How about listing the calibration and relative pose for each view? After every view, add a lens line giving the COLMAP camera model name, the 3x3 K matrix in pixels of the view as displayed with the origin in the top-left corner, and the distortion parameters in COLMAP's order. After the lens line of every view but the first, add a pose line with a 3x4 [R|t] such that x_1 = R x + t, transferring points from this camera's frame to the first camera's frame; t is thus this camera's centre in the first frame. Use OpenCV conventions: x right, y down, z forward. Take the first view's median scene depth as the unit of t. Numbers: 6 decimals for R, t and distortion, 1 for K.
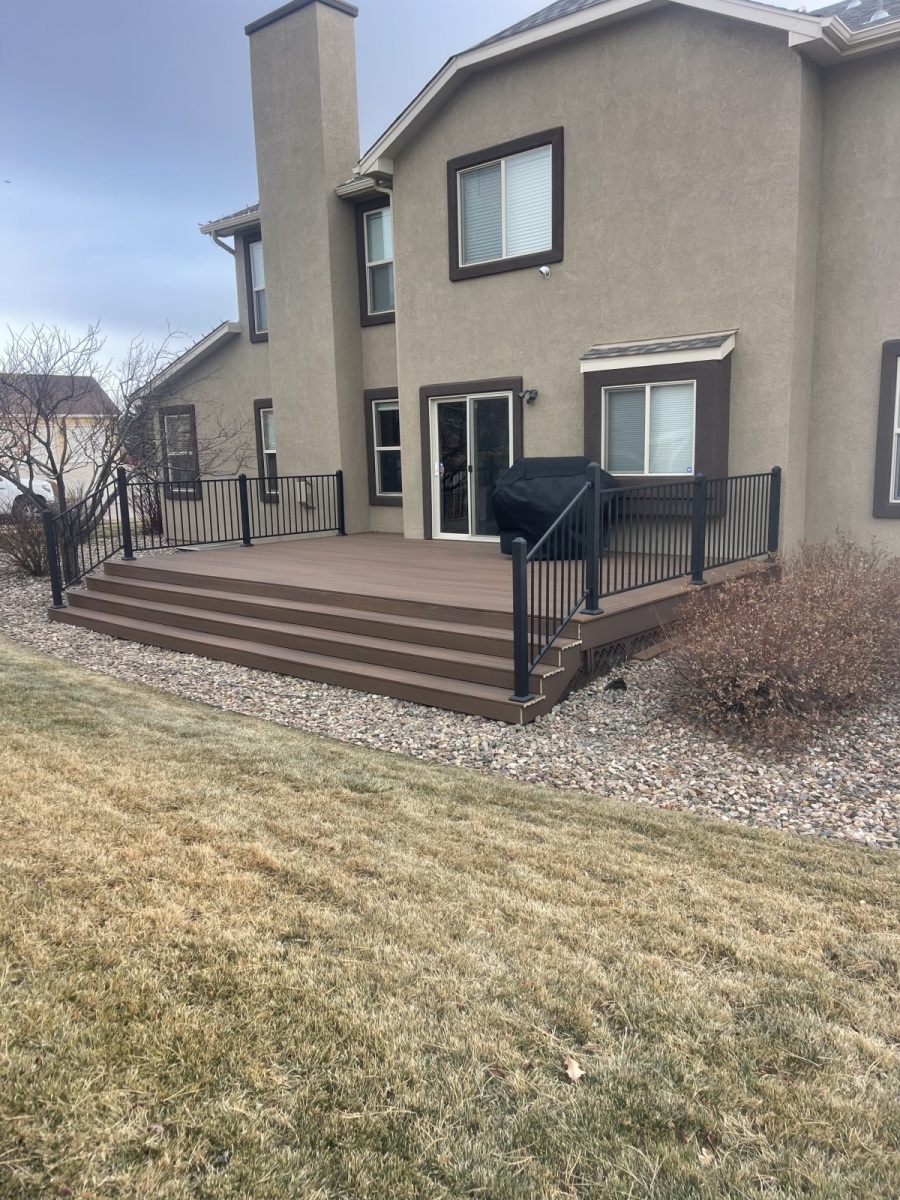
lens RADIAL K [[902.1, 0, 452.8], [0, 902.1, 607.1], [0, 0, 1]] dist [0.060666, -0.077390]
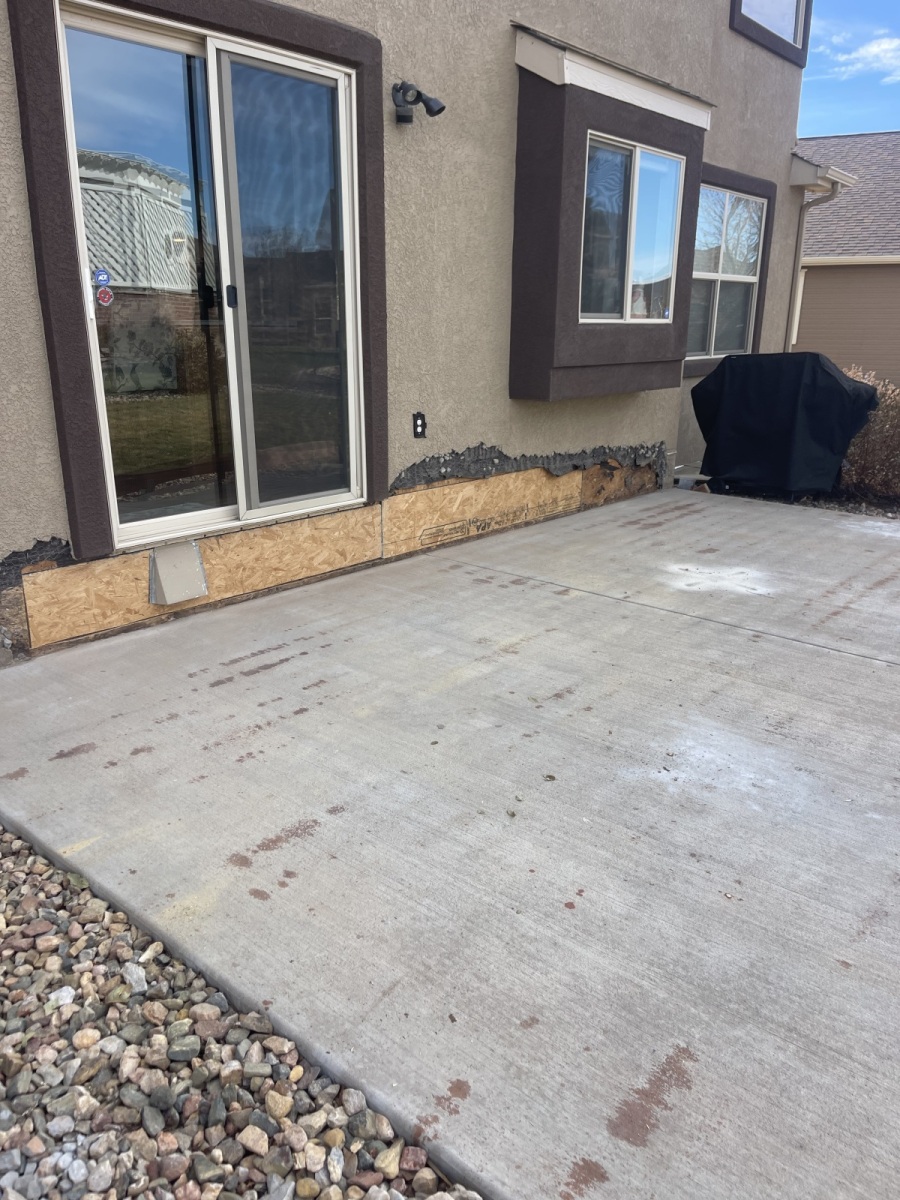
lens RADIAL K [[905.9, 0, 444.9], [0, 905.9, 613.5], [0, 0, 1]] dist [0.068329, -0.101163]
pose [[0.004421, -0.280407, 0.959871, -0.365956], [0.162458, 0.947330, 0.275995, -0.143253], [-0.986706, 0.154718, 0.049743, 1.069843]]
